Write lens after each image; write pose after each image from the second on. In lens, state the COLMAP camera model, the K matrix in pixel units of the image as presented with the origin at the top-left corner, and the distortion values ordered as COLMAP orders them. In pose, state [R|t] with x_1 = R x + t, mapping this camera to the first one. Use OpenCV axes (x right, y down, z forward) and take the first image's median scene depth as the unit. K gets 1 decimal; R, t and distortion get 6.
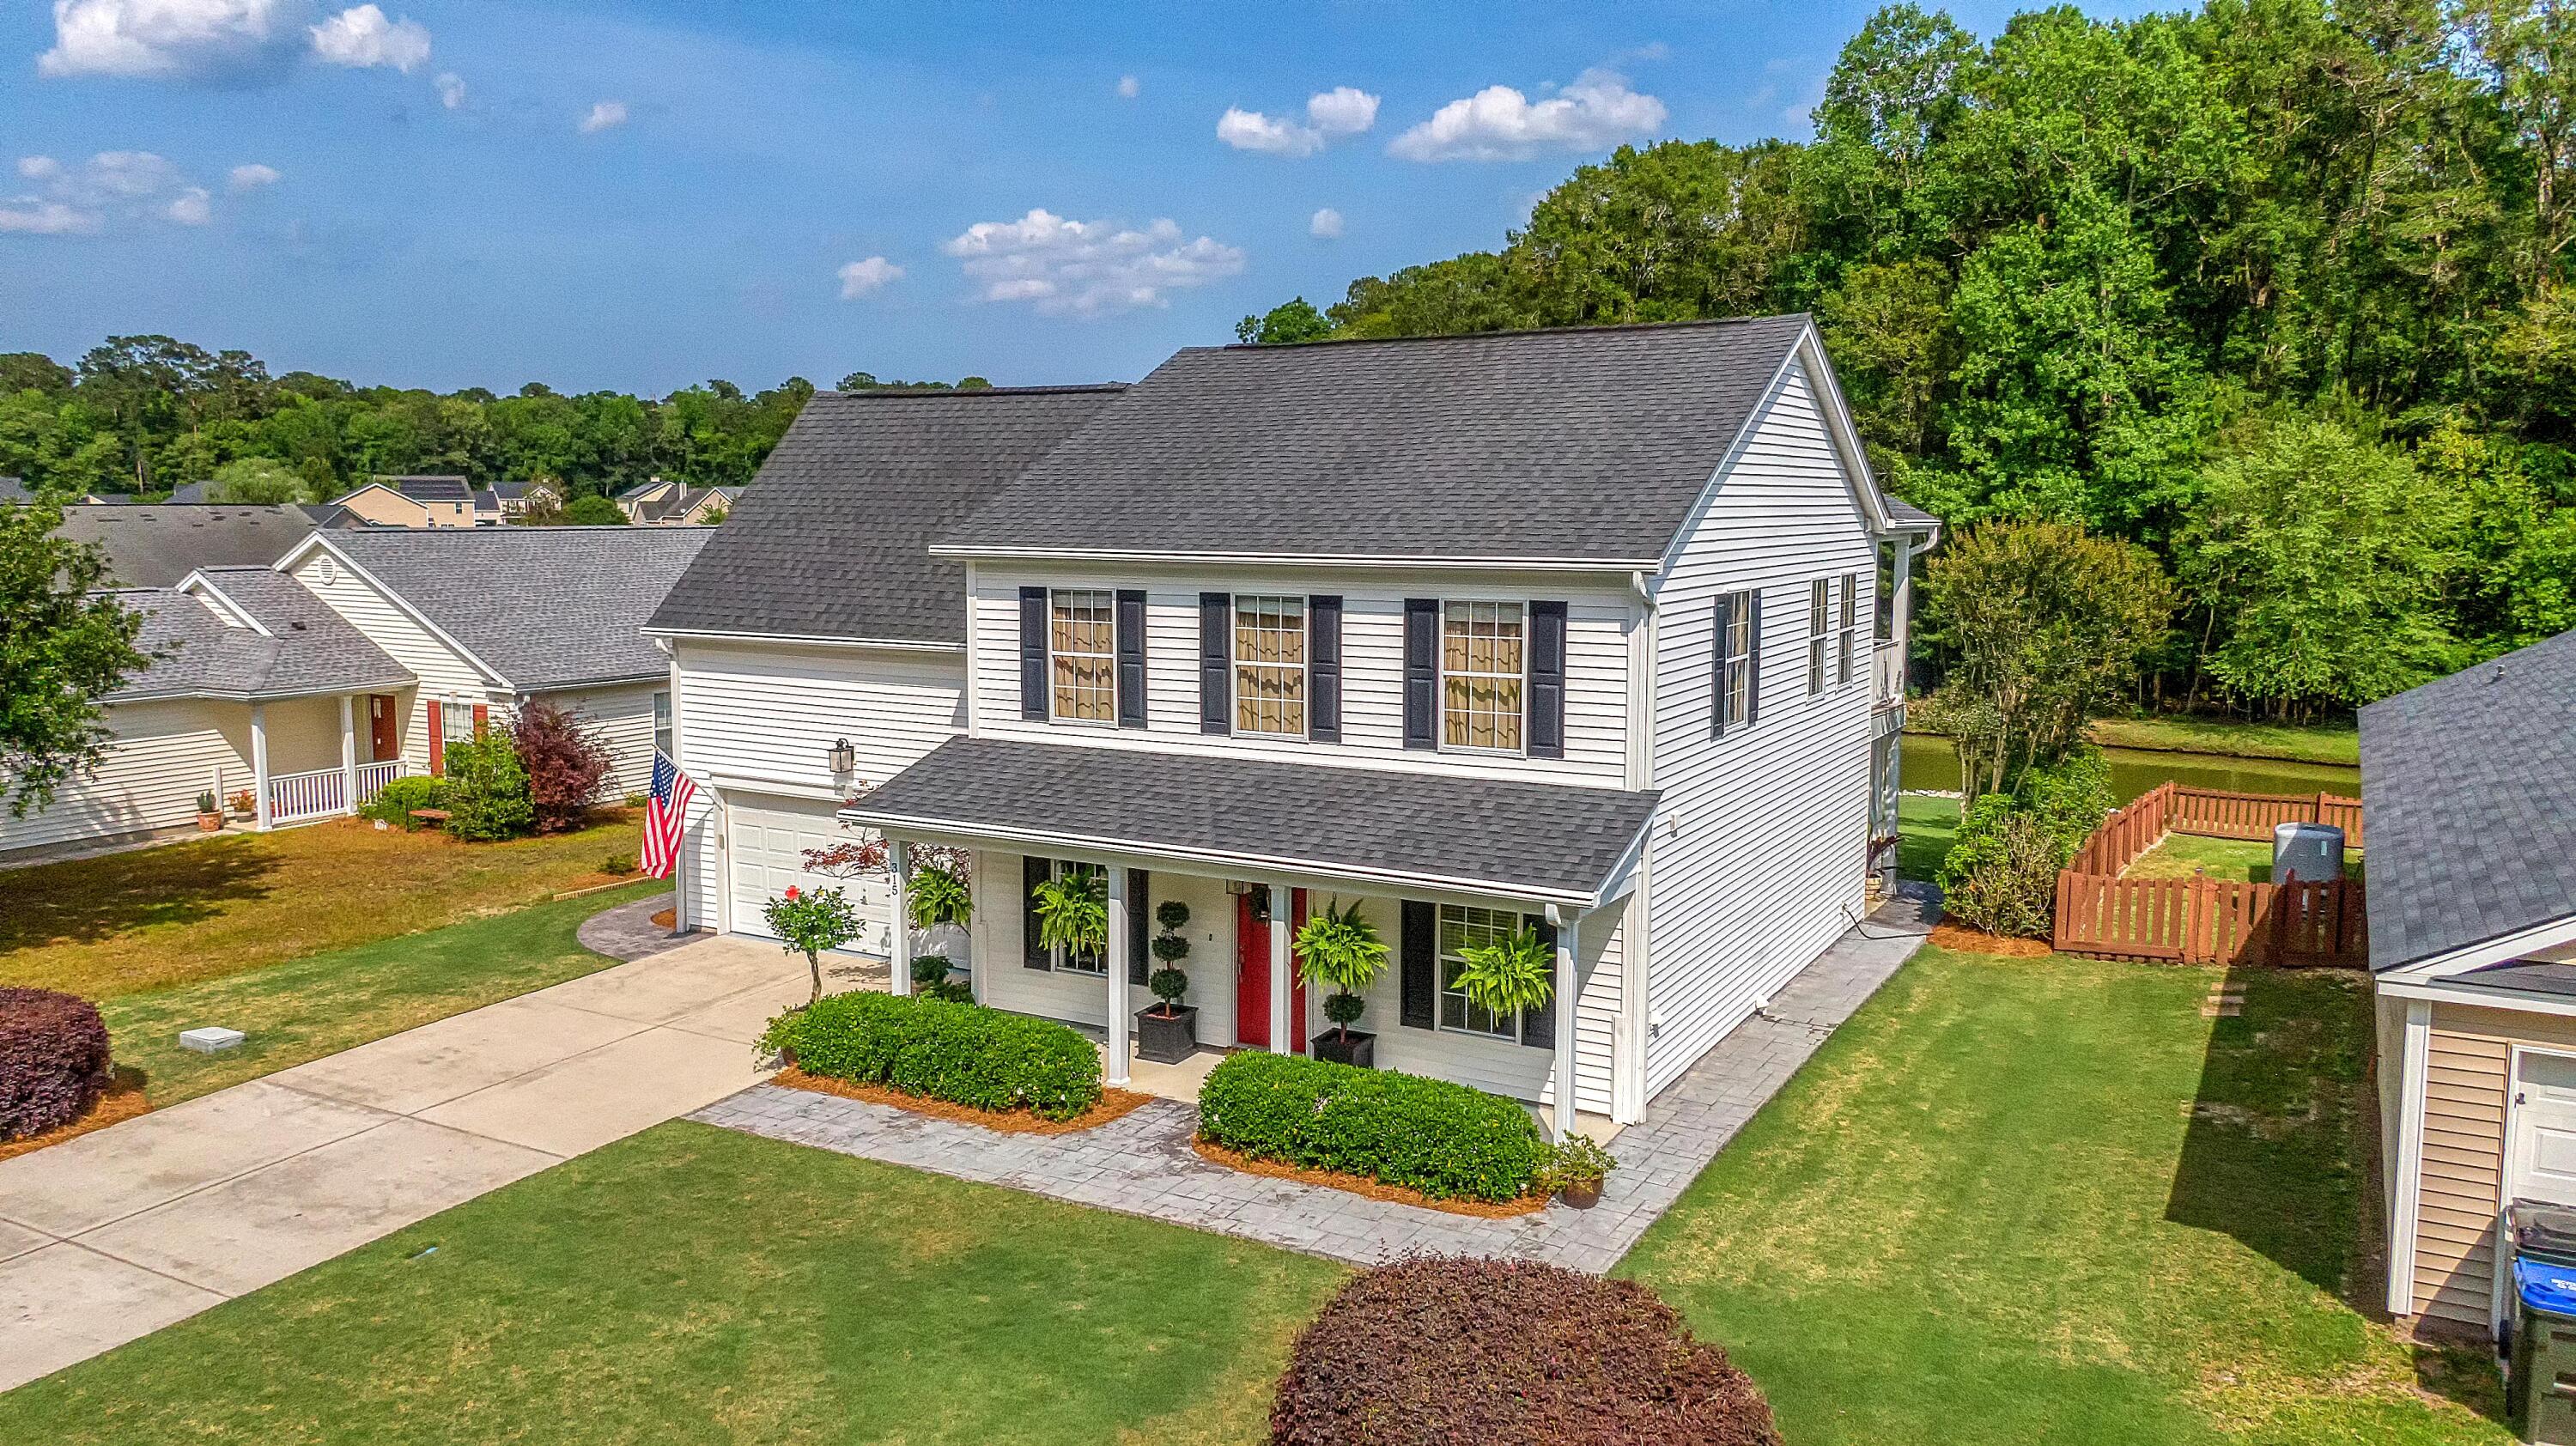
lens RADIAL K [[1837.8, 0, 1288.0], [0, 1837.8, 723.0], [0, 0, 1]] dist [0.050133, -0.051459]
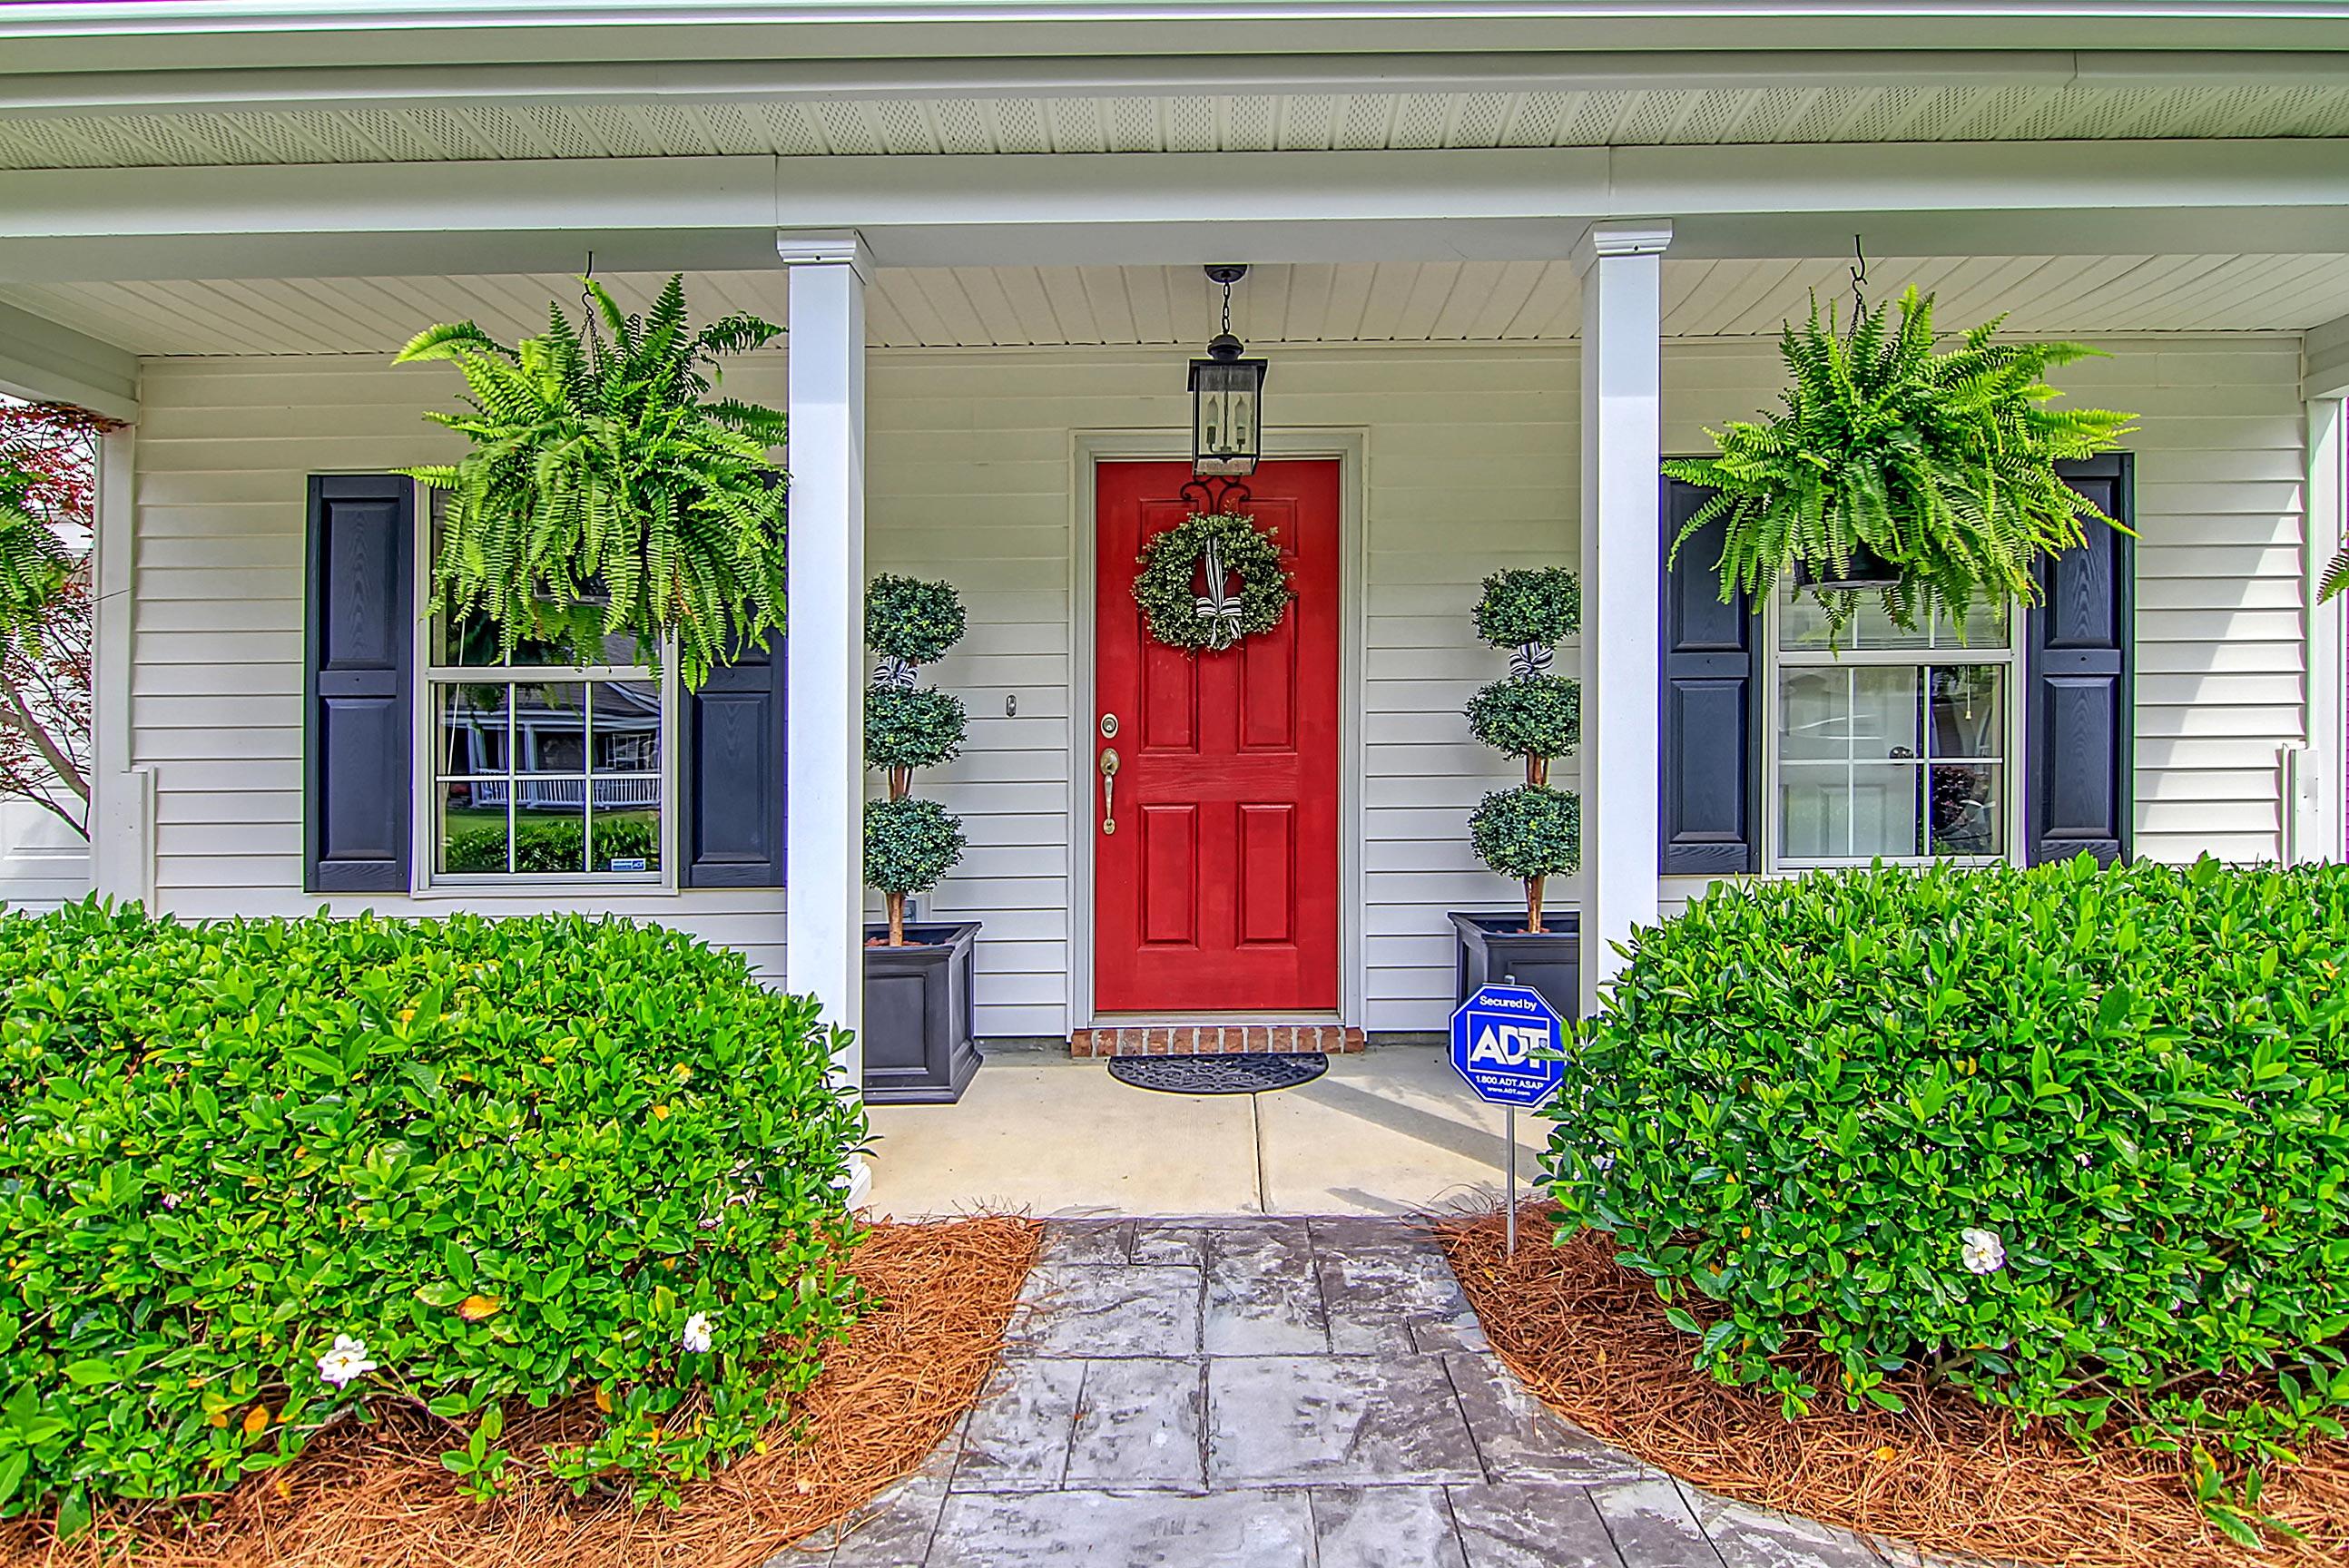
lens RADIAL K [[1196.1, 0, 1174.5], [0, 1196.1, 784.0], [0, 0, 1]] dist [-0.001597, -0.009865]
pose [[0.879622, -0.017657, 0.475345, -0.120435], [0.072485, 0.992616, -0.097261, 0.155560], [-0.470118, 0.120009, 0.874407, 0.808467]]
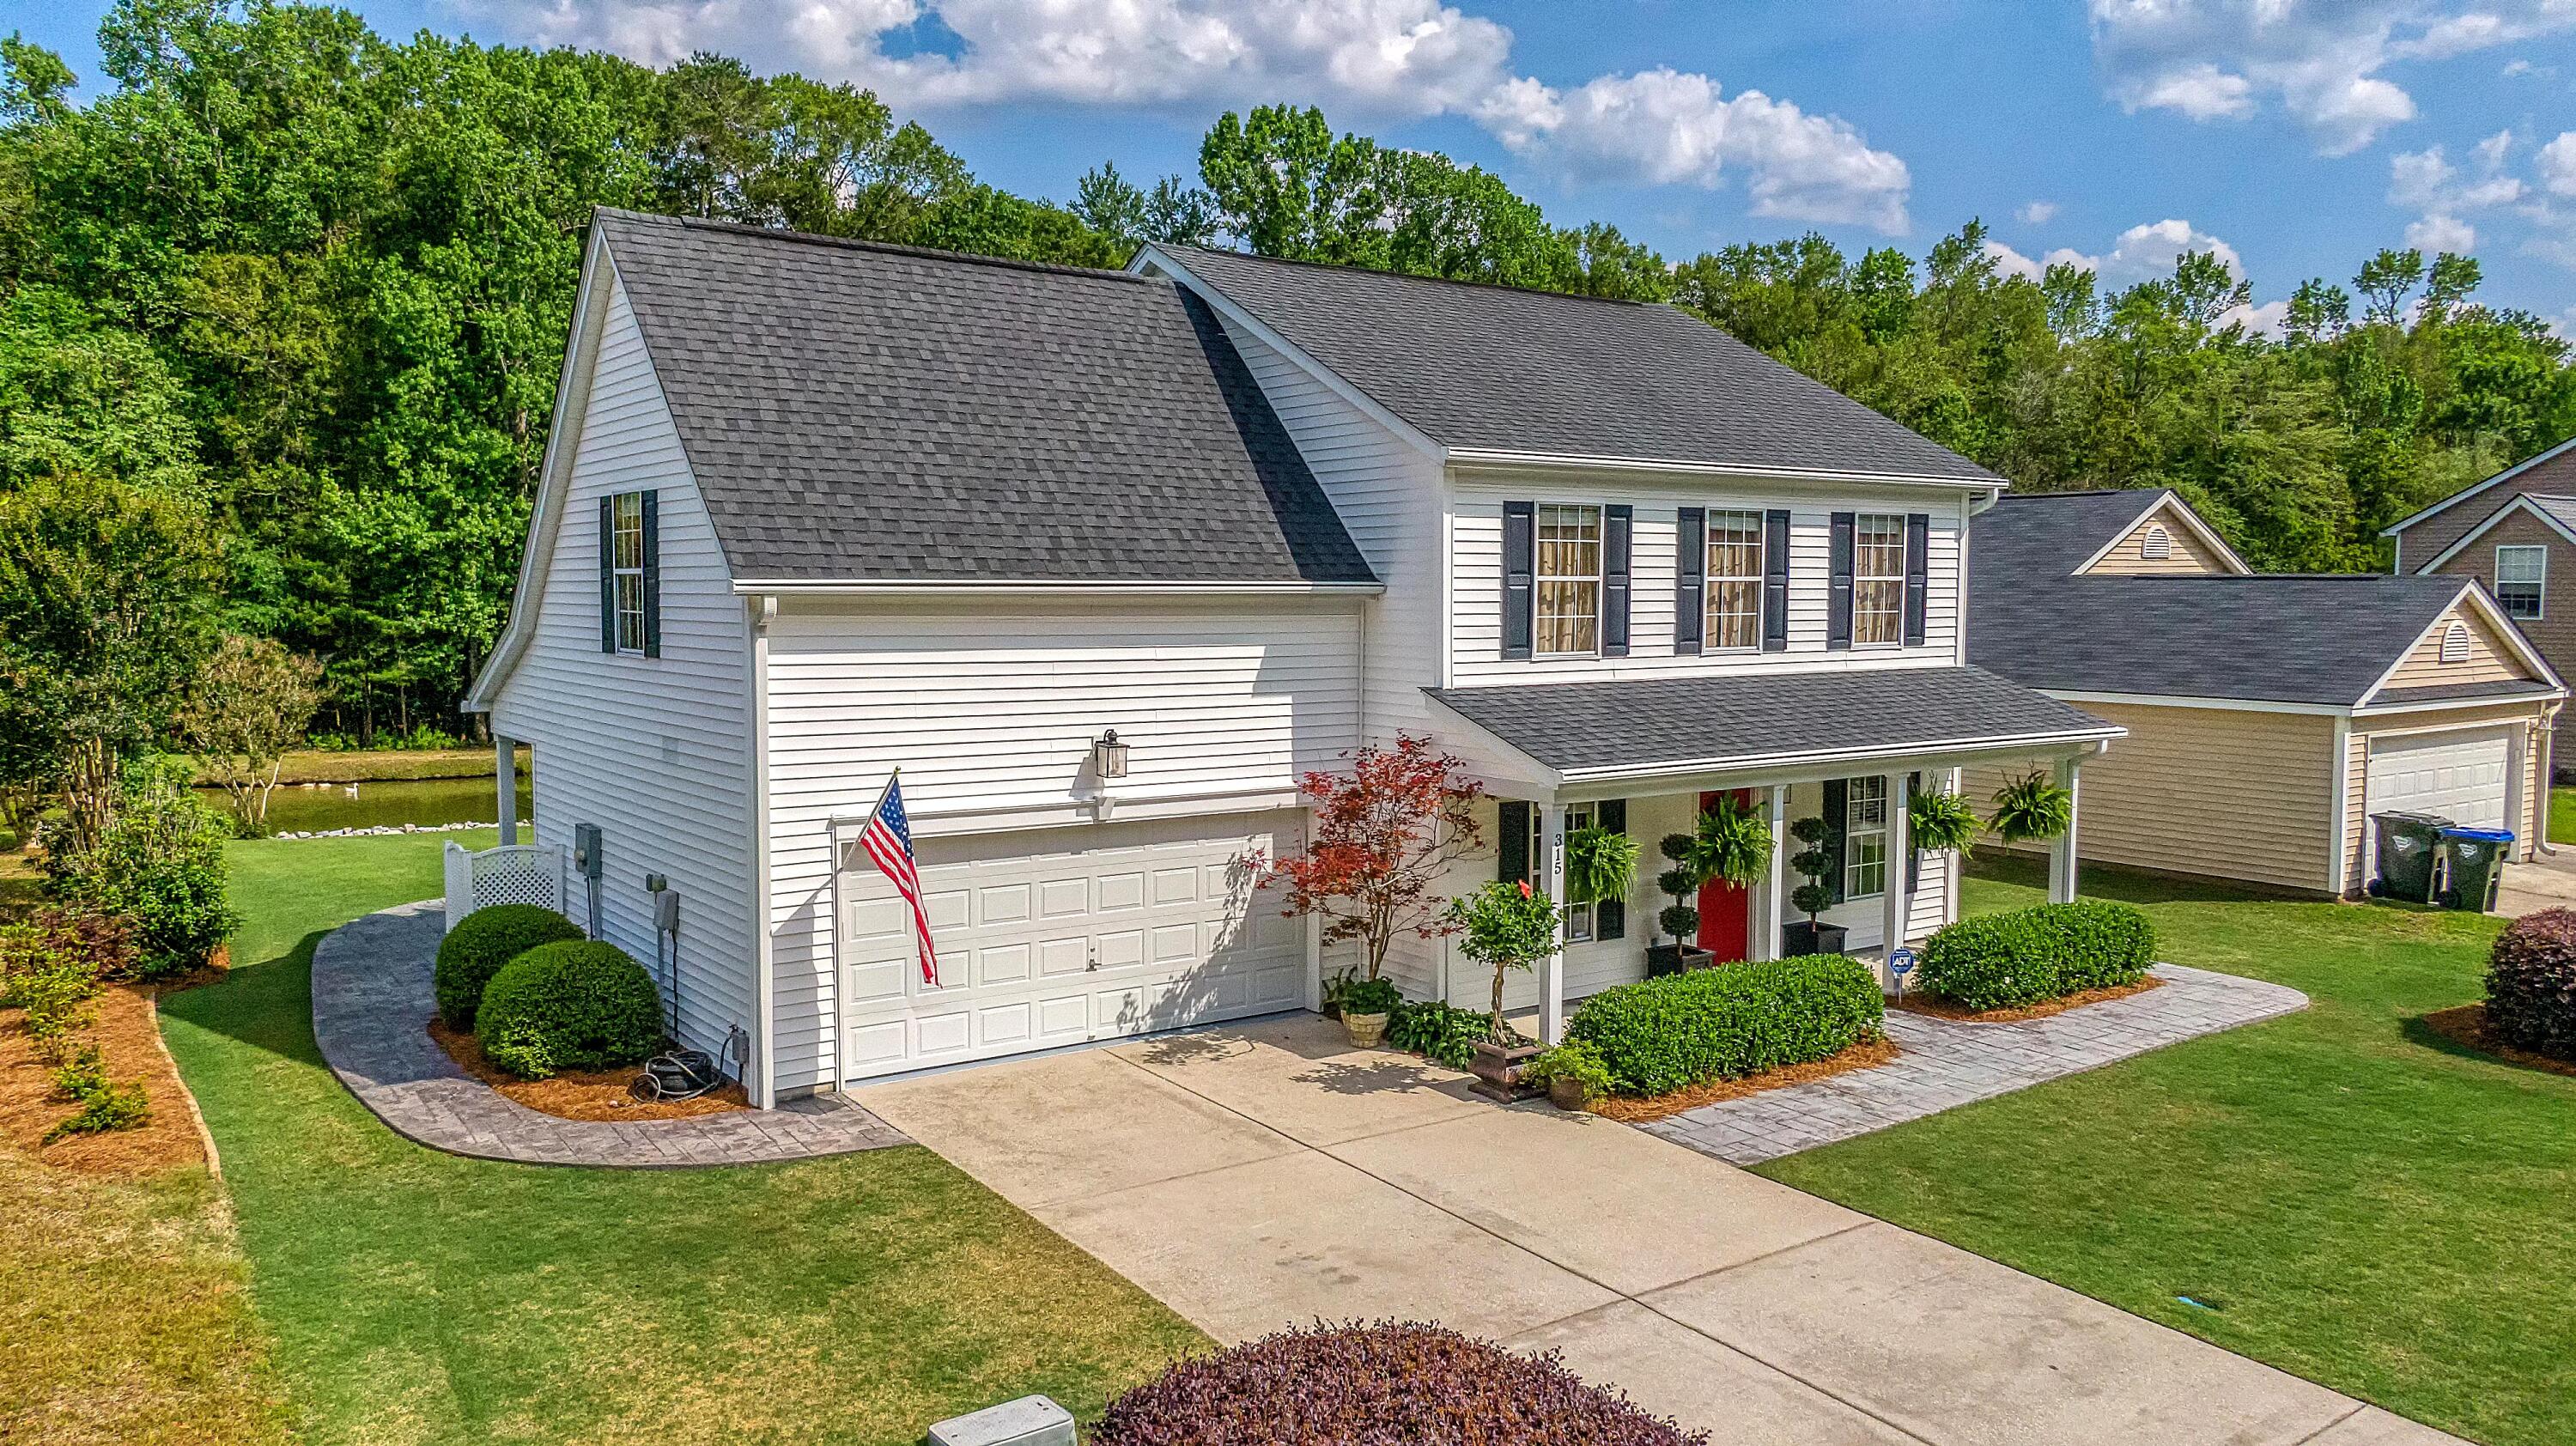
lens RADIAL K [[1834.5, 0, 1290.0], [0, 1834.5, 726.4], [0, 0, 1]] dist [0.048575, -0.069282]
pose [[0.419270, -0.072075, 0.904996, -1.006020], [0.106128, 0.993900, 0.029989, -0.007456], [-0.901637, 0.083472, 0.424362, 0.777707]]
